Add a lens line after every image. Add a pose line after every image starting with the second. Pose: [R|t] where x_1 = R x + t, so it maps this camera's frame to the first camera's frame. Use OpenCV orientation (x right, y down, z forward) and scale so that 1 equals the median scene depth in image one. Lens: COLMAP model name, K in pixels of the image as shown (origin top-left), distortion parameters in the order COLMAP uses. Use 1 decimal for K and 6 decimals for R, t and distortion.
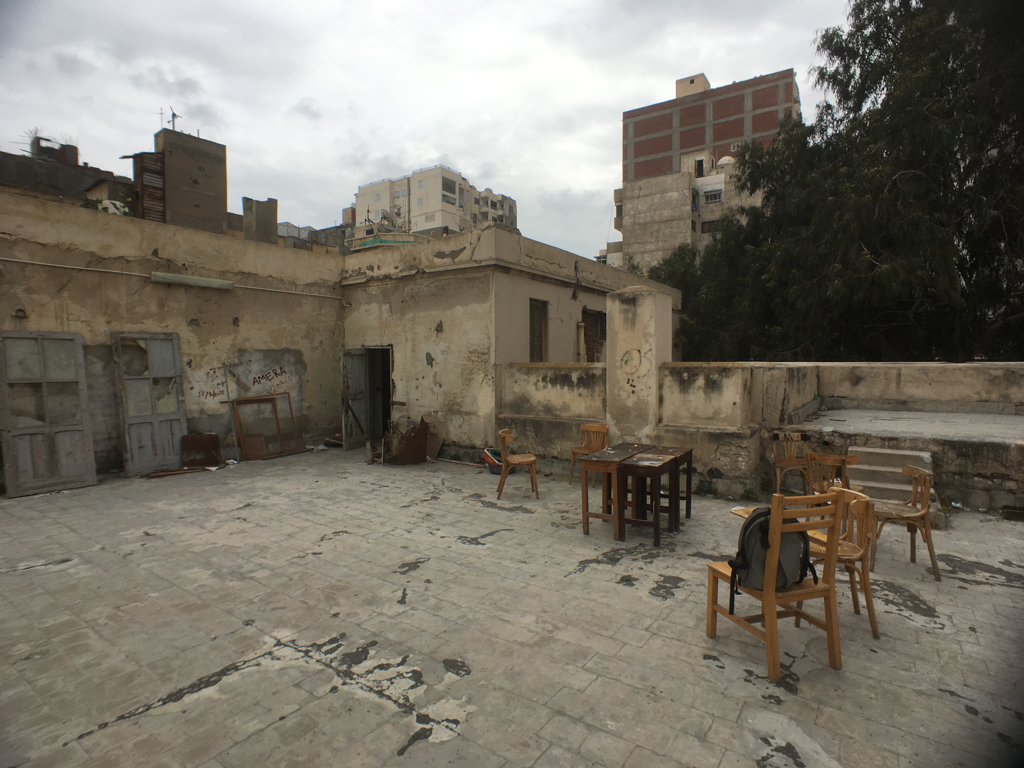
lens RADIAL K [[540.9, 0, 506.9], [0, 540.9, 379.8], [0, 0, 1]] dist [-0.021546, 0.017344]
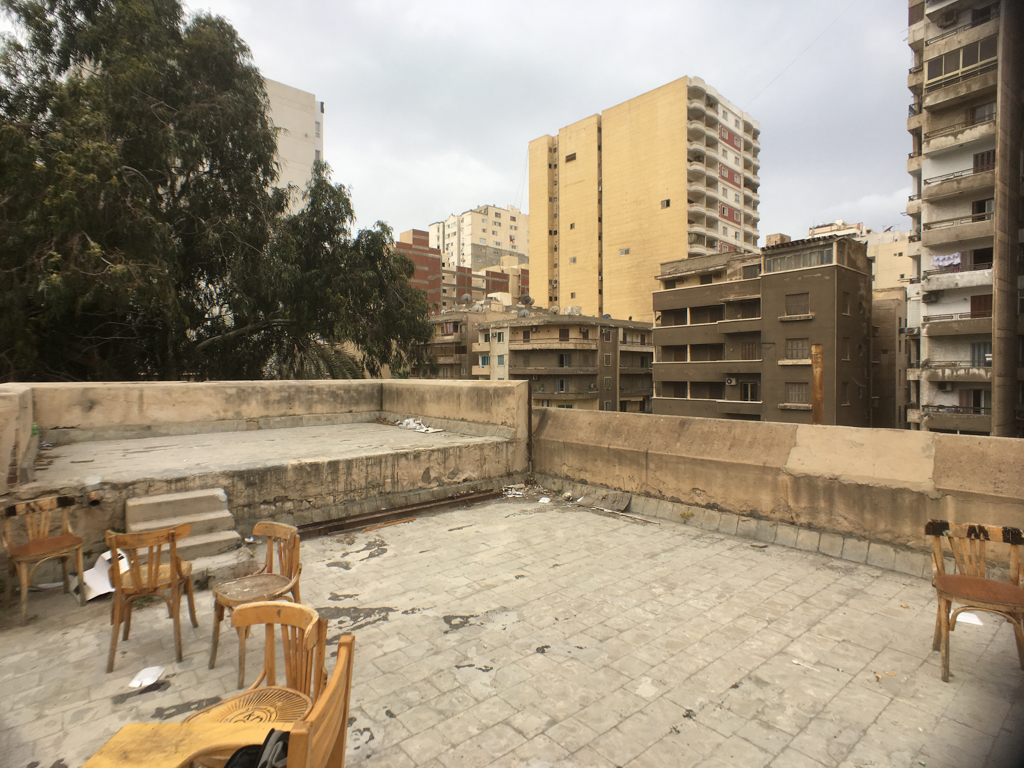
lens RADIAL K [[540.9, 0, 506.9], [0, 540.9, 379.8], [0, 0, 1]] dist [-0.021546, 0.017344]
pose [[0.244482, -0.008134, 0.969620, 0.036197], [0.030425, 0.999537, 0.000713, -0.020056], [-0.969176, 0.029327, 0.244616, 0.233565]]
